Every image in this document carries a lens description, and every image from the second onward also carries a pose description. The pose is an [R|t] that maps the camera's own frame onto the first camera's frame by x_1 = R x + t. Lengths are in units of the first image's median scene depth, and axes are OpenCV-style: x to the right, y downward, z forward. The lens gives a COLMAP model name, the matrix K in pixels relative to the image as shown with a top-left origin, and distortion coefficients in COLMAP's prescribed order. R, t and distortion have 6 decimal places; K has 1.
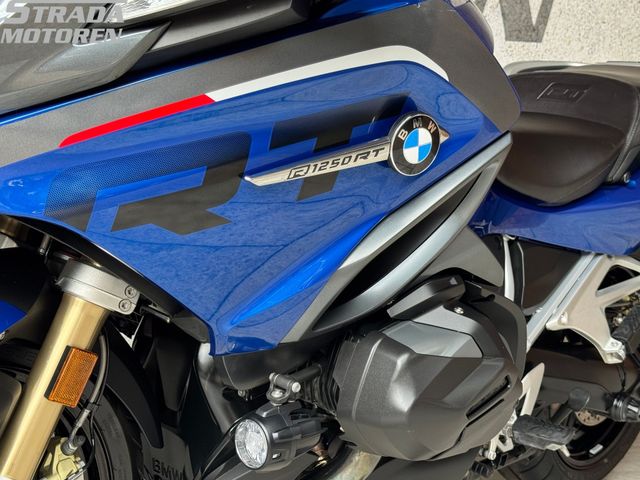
lens RADIAL K [[1005.9, 0, 322.2], [0, 1005.9, 234.1], [0, 0, 1]] dist [0.118208, 0.000000]
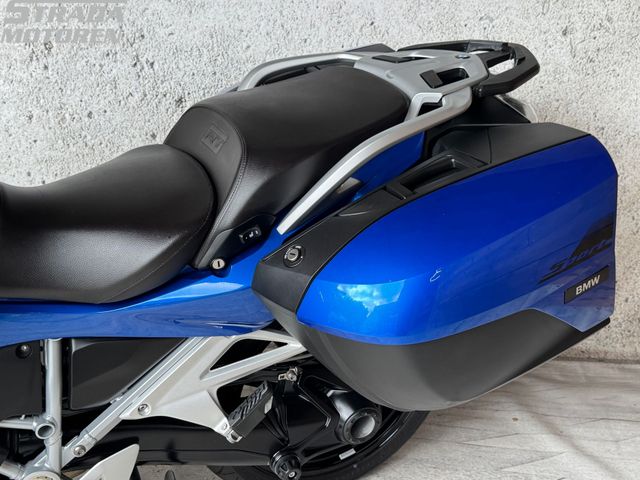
lens RADIAL K [[749.1, 0, 321.7], [0, 749.1, 256.6], [0, 0, 1]] dist [0.092091, 0.000000]
pose [[0.922058, 0.090208, -0.376393, 0.977194], [0.028886, 0.953711, 0.299334, -0.395388], [0.385973, -0.286876, 0.876771, 0.723705]]
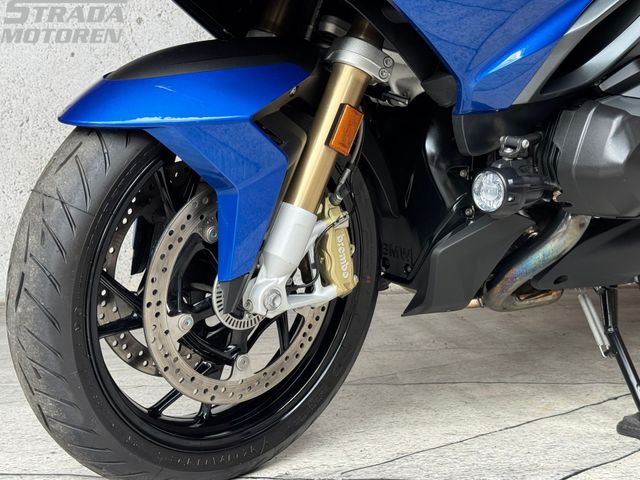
lens RADIAL K [[1005.9, 0, 321.7], [0, 1005.9, 237.3], [0, 0, 1]] dist [0.118208, 0.000000]
pose [[0.995571, -0.022561, -0.091270, -0.155067], [0.025034, 0.999347, 0.026045, 0.221020], [0.090623, -0.028215, 0.995486, -0.196192]]
